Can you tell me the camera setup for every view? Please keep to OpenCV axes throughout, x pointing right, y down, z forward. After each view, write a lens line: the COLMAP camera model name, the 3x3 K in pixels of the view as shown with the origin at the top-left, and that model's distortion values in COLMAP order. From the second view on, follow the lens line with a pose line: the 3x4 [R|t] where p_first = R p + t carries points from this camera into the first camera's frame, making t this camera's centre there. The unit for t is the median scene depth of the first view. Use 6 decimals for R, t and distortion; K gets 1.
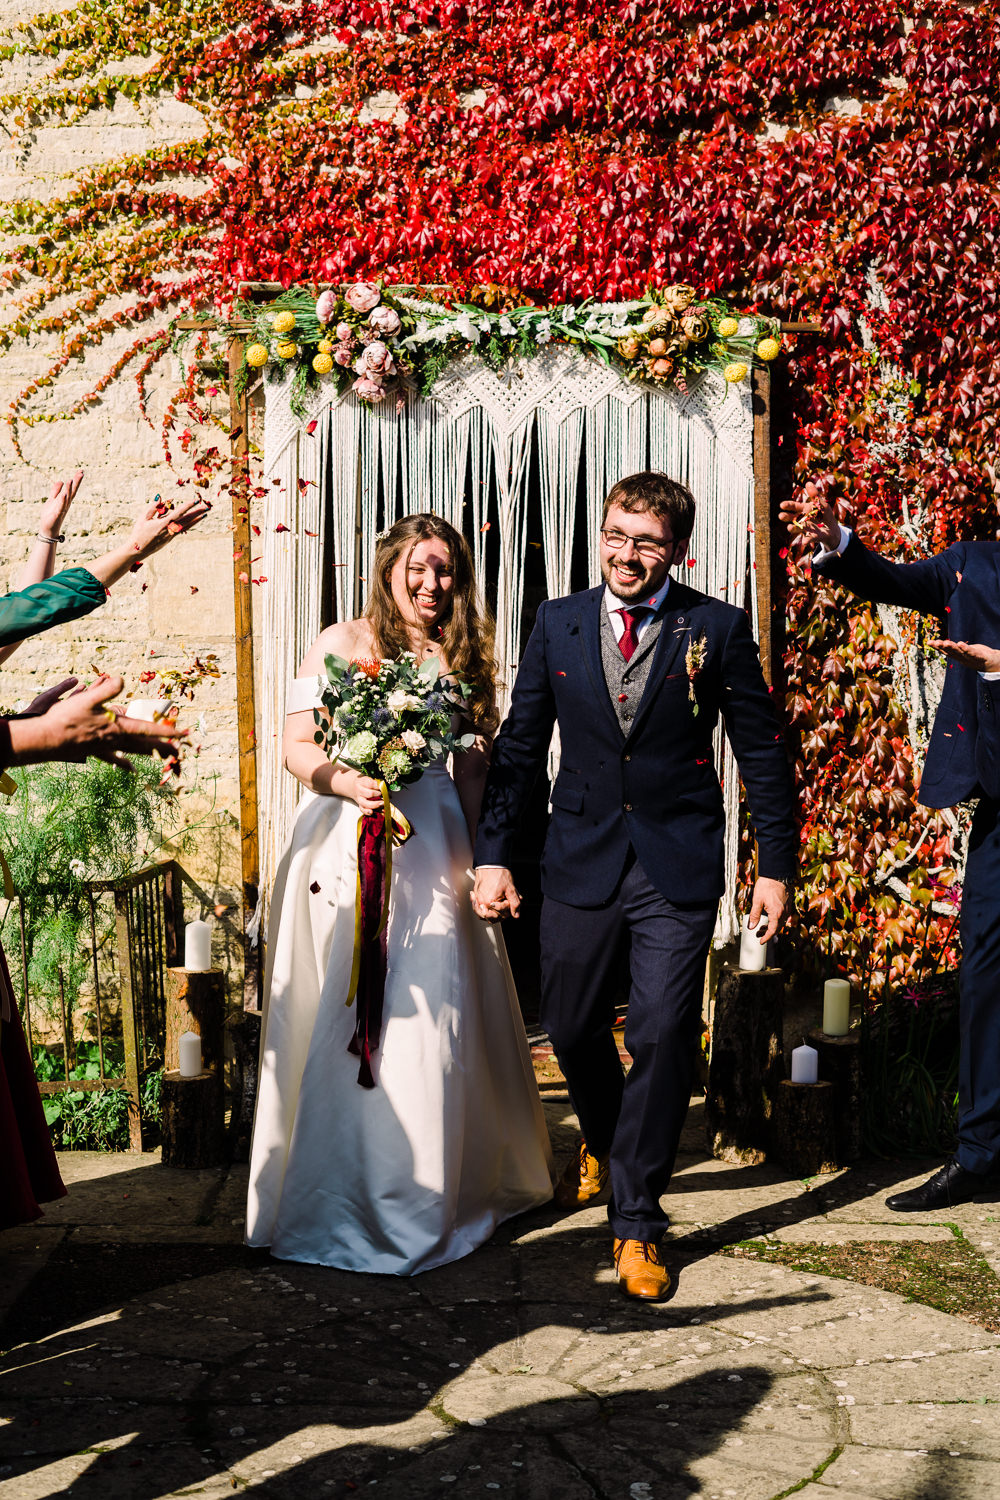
lens RADIAL K [[2172.2, 0, 506.4], [0, 2172.2, 751.2], [0, 0, 1]] dist [-0.025359, 0.000000]
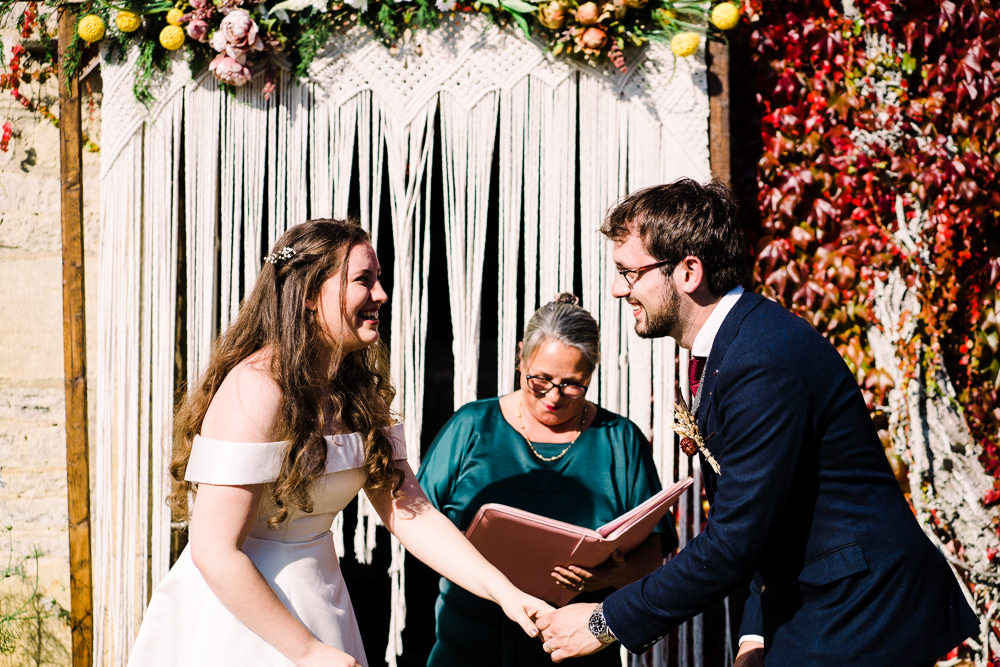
lens RADIAL K [[2423.2, 0, 495.7], [0, 2423.2, 332.3], [0, 0, 1]] dist [-0.030222, 0.000000]
pose [[0.999927, -0.009846, 0.007021, 0.027059], [0.010409, 0.996307, -0.085234, 0.007724], [-0.006156, 0.085301, 0.996336, 0.109912]]
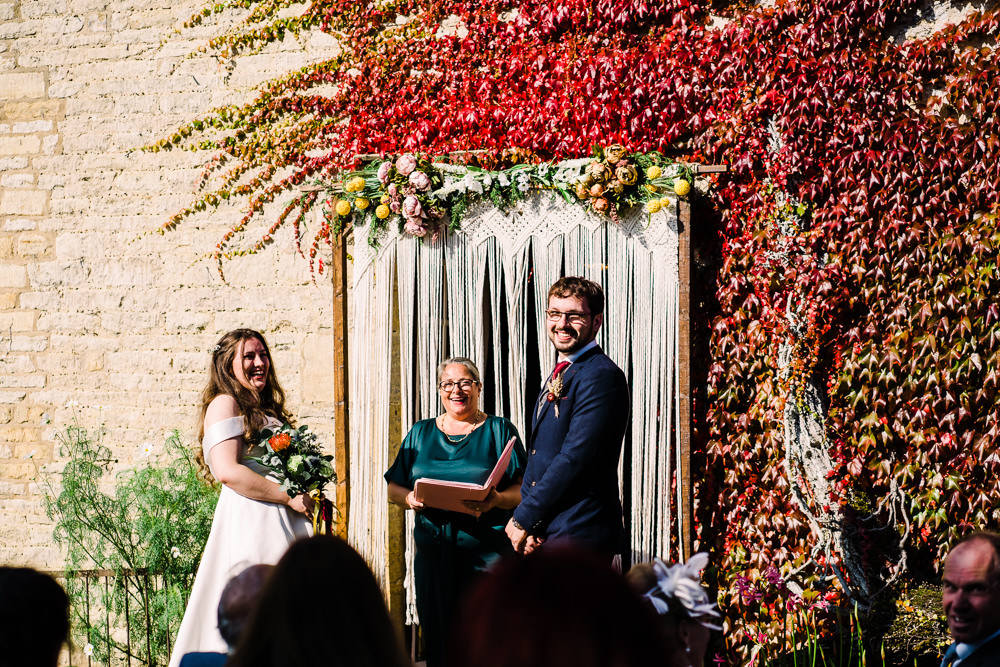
lens RADIAL K [[2423.2, 0, 492.9], [0, 2423.2, 339.7], [0, 0, 1]] dist [-0.030222, 0.000000]
pose [[0.914779, -0.019723, -0.403472, 0.606914], [-0.016551, 0.996139, -0.086219, 0.041777], [0.403615, 0.085549, 0.910921, -0.411644]]
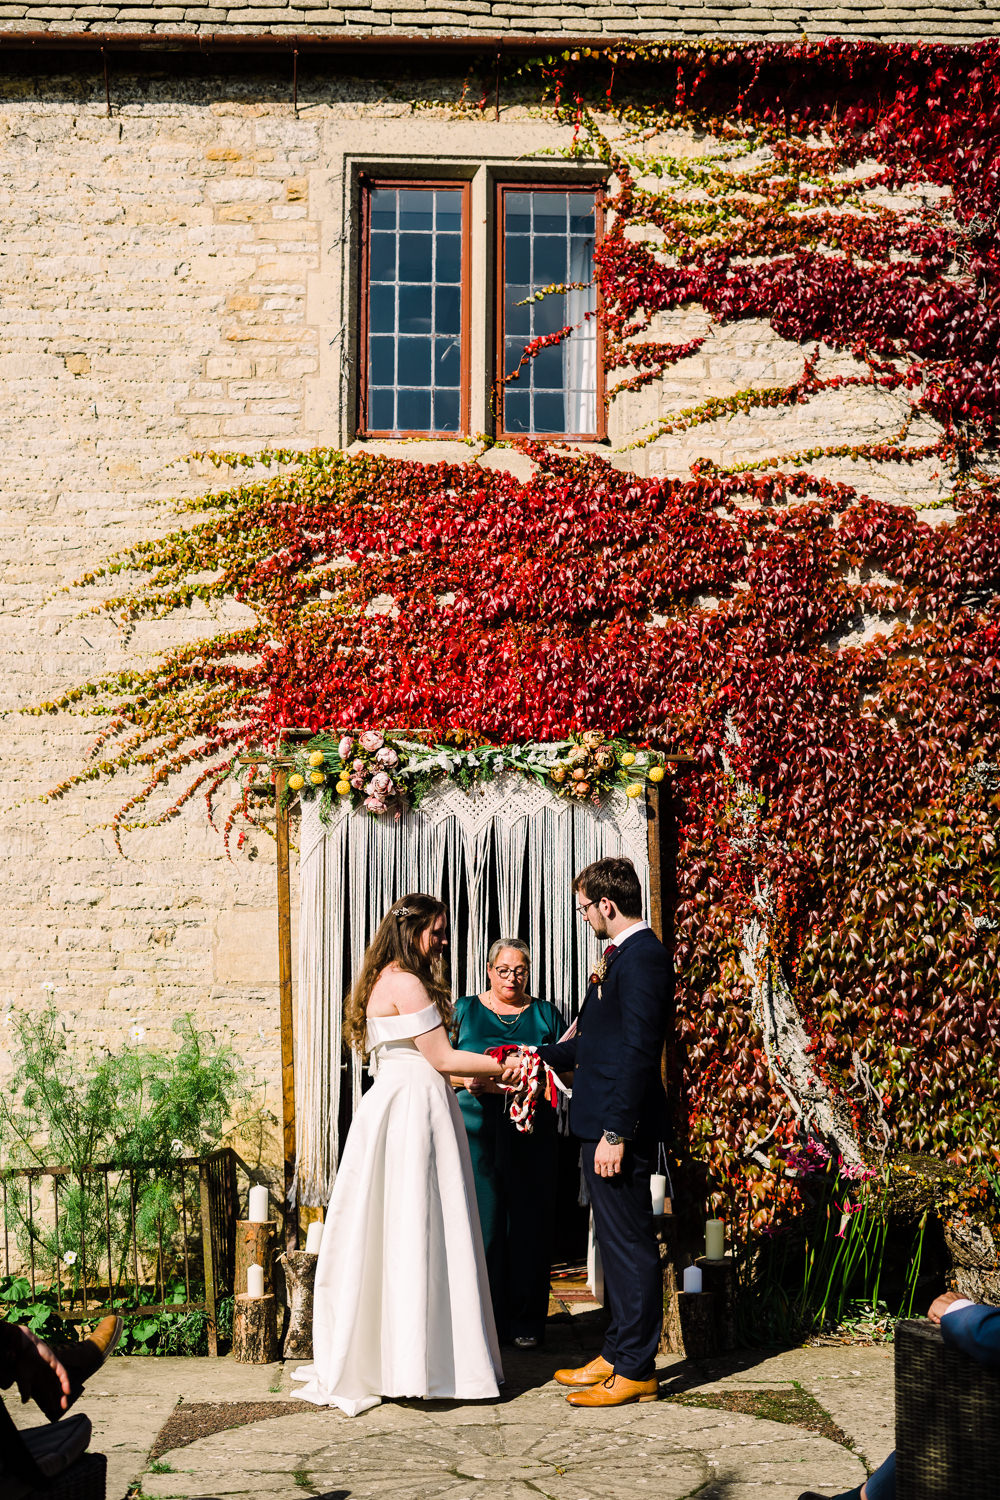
lens RADIAL K [[2172.2, 0, 512.5], [0, 2172.2, 748.6], [0, 0, 1]] dist [-0.025359, 0.000000]
pose [[0.999212, -0.008364, 0.038803, -0.028021], [0.014476, 0.987009, -0.160013, 0.023962], [-0.036961, 0.160449, 0.986352, -0.392983]]
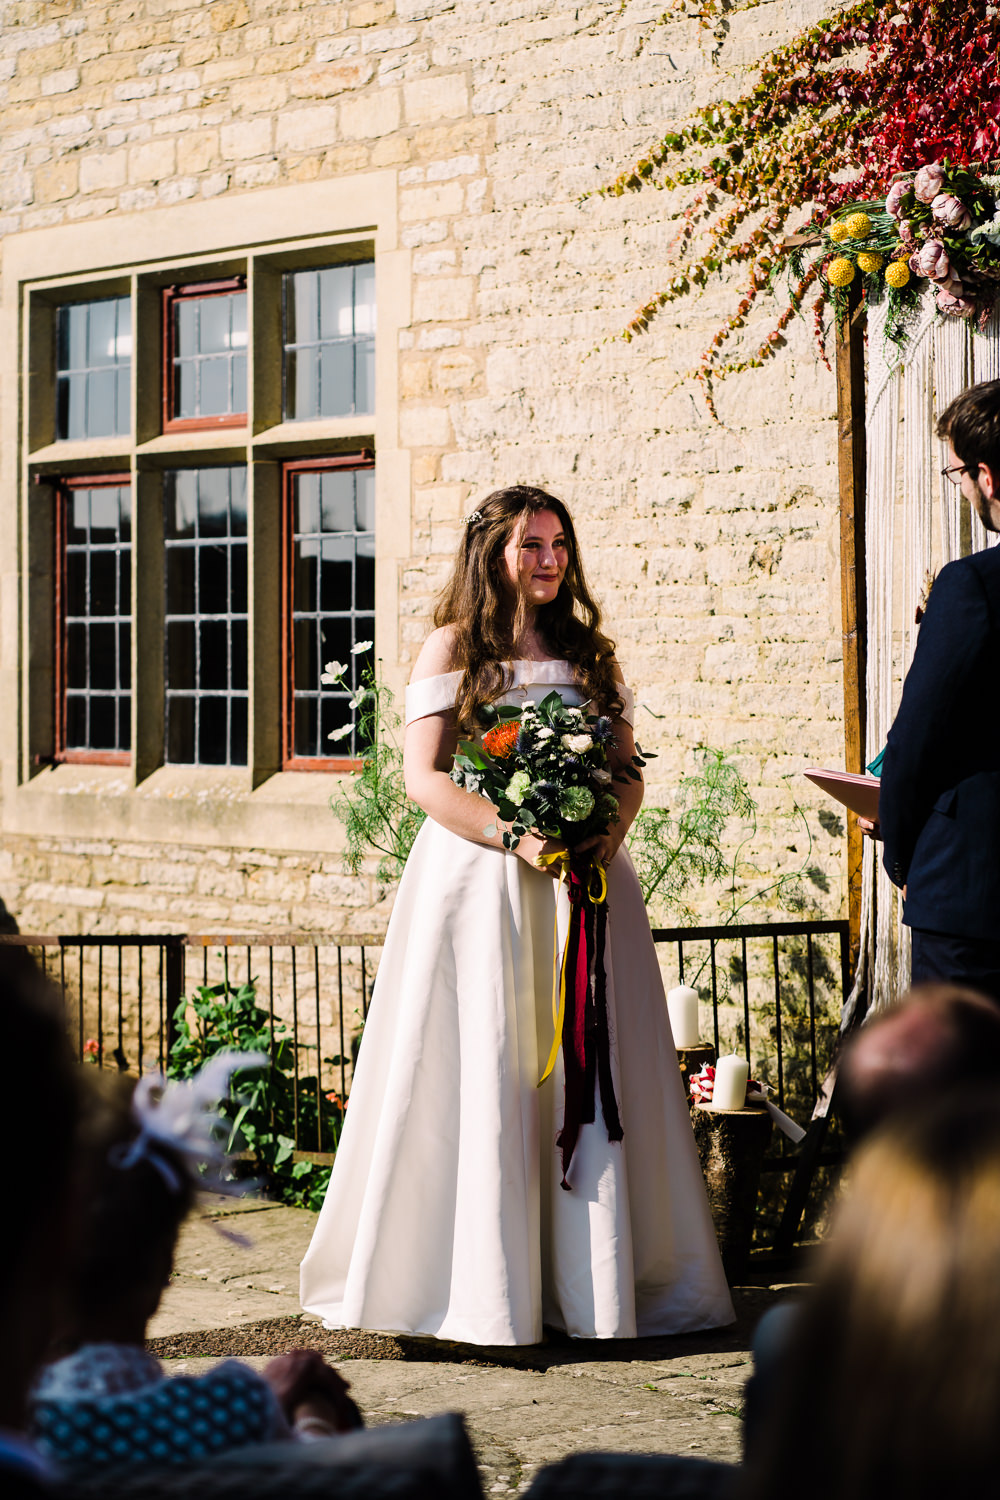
lens RADIAL K [[3634.9, 0, 544.1], [0, 3634.9, 690.5], [0, 0, 1]] dist [-0.030222, 0.000000]
pose [[0.646346, -0.012113, -0.762948, 0.784323], [-0.021287, 0.999199, -0.033898, 0.014088], [0.762747, 0.038151, 0.645571, 0.078352]]
